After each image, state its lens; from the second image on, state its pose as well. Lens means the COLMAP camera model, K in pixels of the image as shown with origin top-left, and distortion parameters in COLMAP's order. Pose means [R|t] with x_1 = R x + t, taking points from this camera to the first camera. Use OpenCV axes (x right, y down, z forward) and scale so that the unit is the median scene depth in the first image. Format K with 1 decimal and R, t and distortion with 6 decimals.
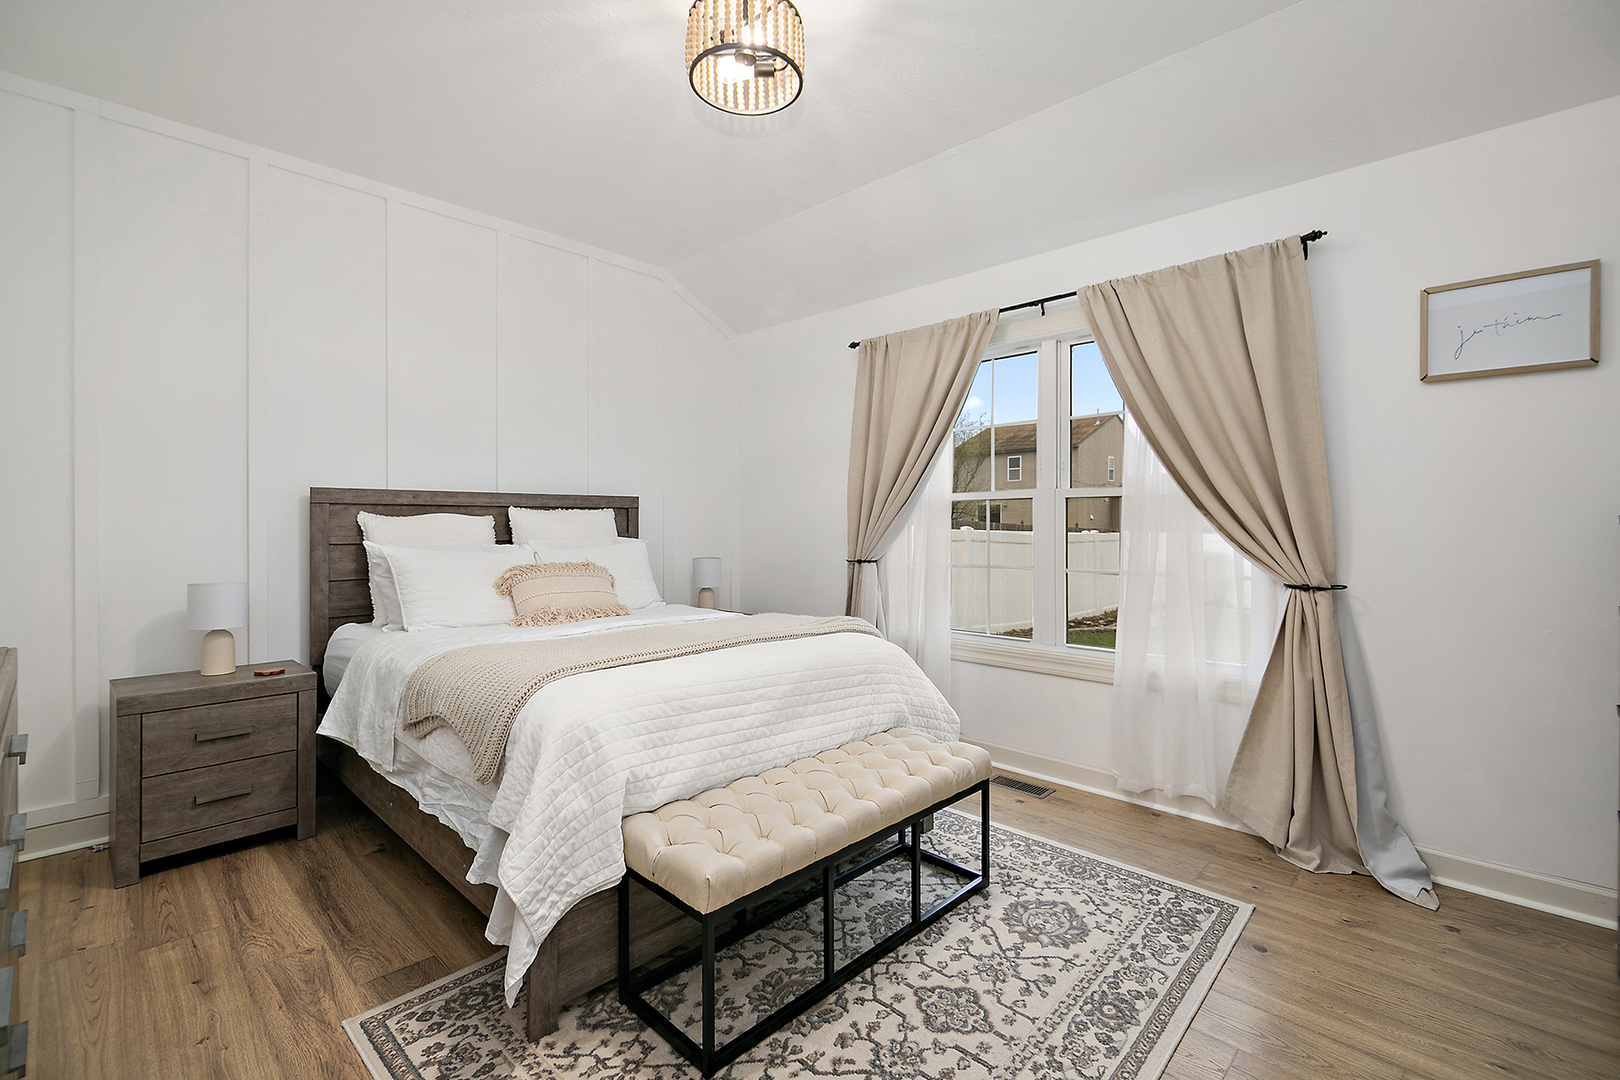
lens RADIAL K [[723.1, 0, 802.5], [0, 723.1, 530.3], [0, 0, 1]] dist [0.014495, -0.007990]
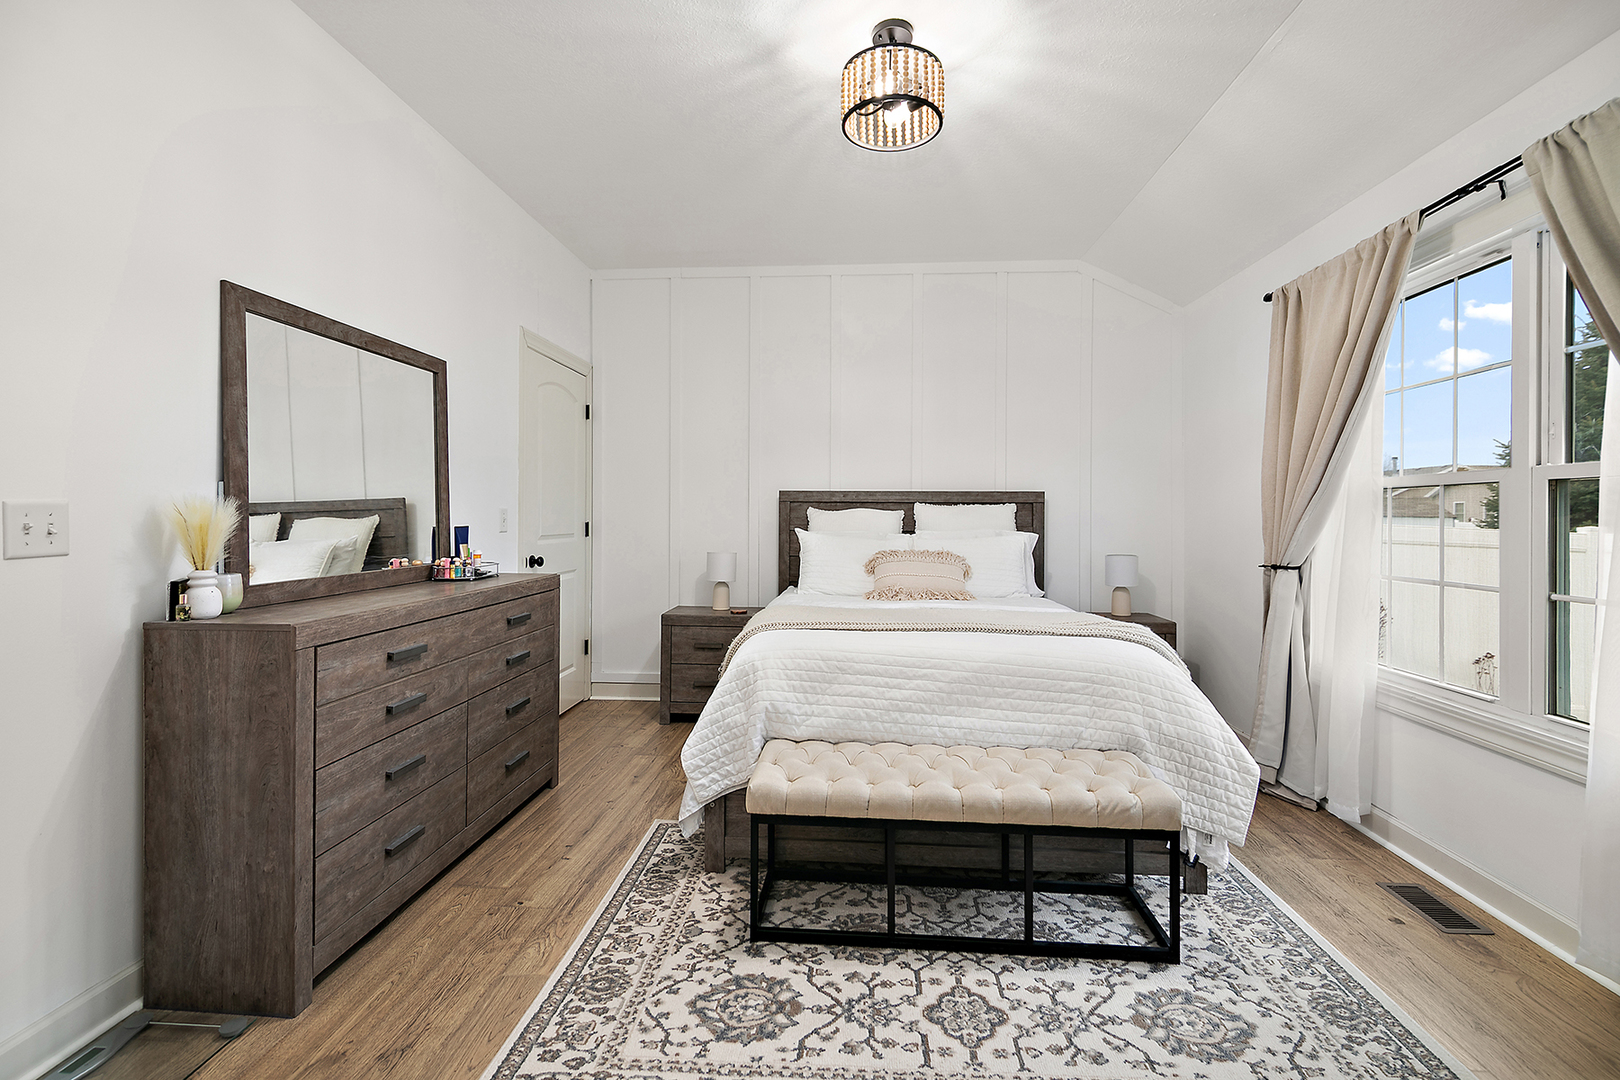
lens RADIAL K [[722.4, 0, 810.3], [0, 722.4, 519.5], [0, 0, 1]] dist [0.001486, -0.000743]
pose [[0.643096, 0.008399, -0.765739, 0.604642], [-0.016620, 0.999857, -0.002991, 0.002535], [0.765605, 0.014650, 0.643144, 0.158336]]
